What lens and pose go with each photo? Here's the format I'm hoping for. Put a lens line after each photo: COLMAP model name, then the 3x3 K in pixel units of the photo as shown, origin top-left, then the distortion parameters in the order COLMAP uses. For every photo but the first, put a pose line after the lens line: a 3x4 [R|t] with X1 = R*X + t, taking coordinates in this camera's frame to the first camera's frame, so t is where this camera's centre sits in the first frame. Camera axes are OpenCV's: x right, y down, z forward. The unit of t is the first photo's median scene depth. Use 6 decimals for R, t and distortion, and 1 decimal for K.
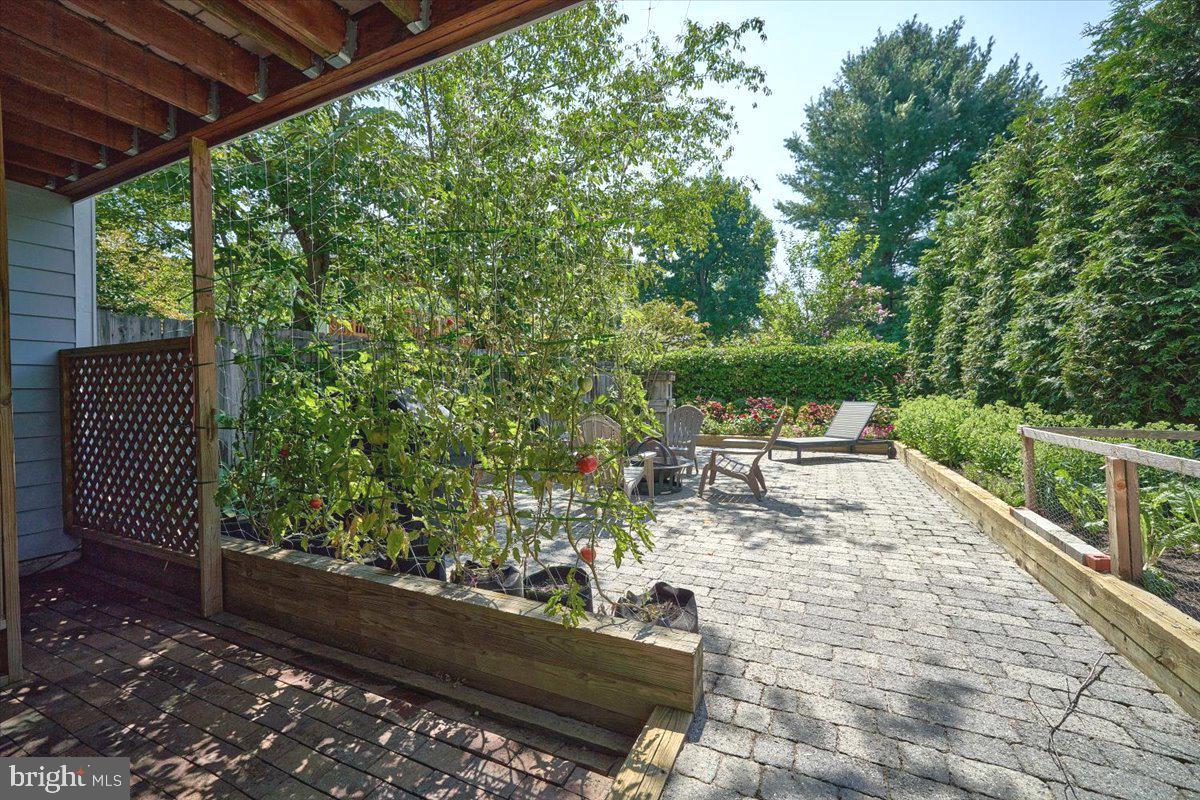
lens RADIAL K [[482.3, 0, 596.5], [0, 482.3, 396.1], [0, 0, 1]] dist [-0.004638, 0.002887]
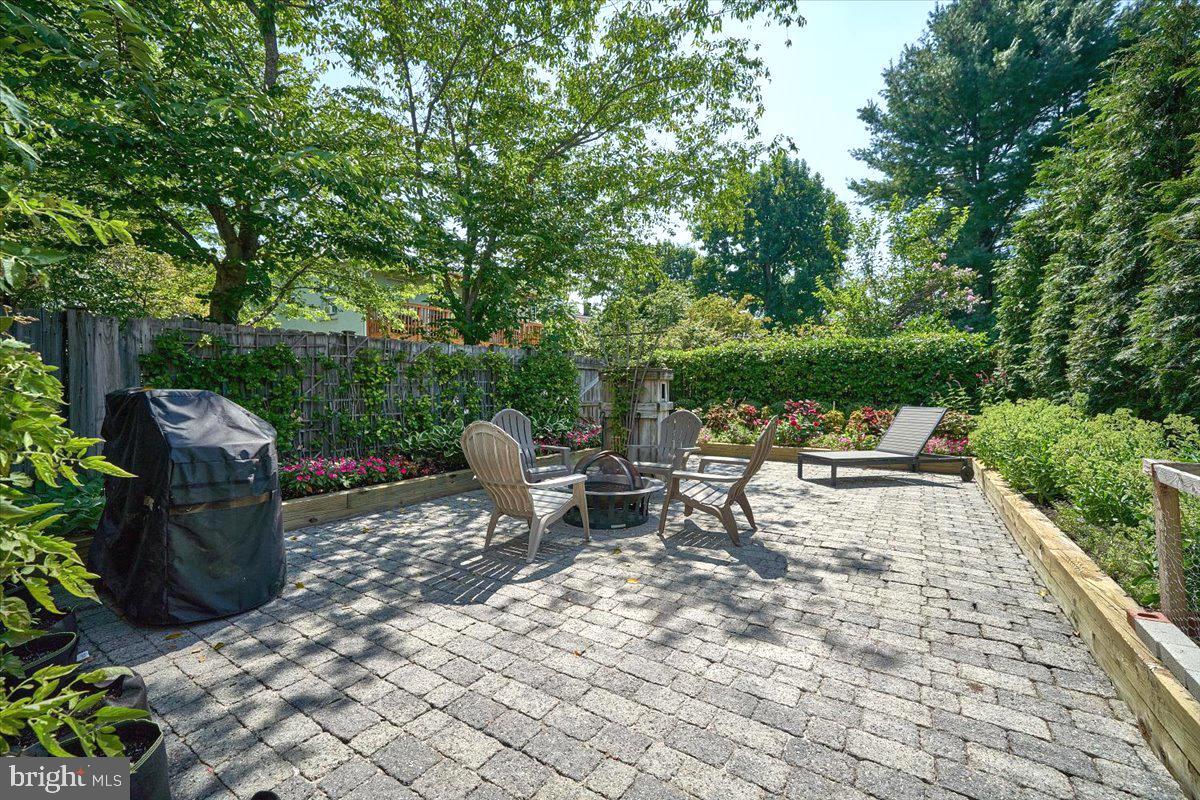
lens RADIAL K [[482.3, 0, 599.0], [0, 482.3, 396.8], [0, 0, 1]] dist [-0.004638, 0.002887]
pose [[0.989527, 0.004898, -0.144268, 0.134009], [-0.004920, 0.999988, 0.000202, -0.002261], [0.144267, 0.000510, 0.989539, 0.145588]]
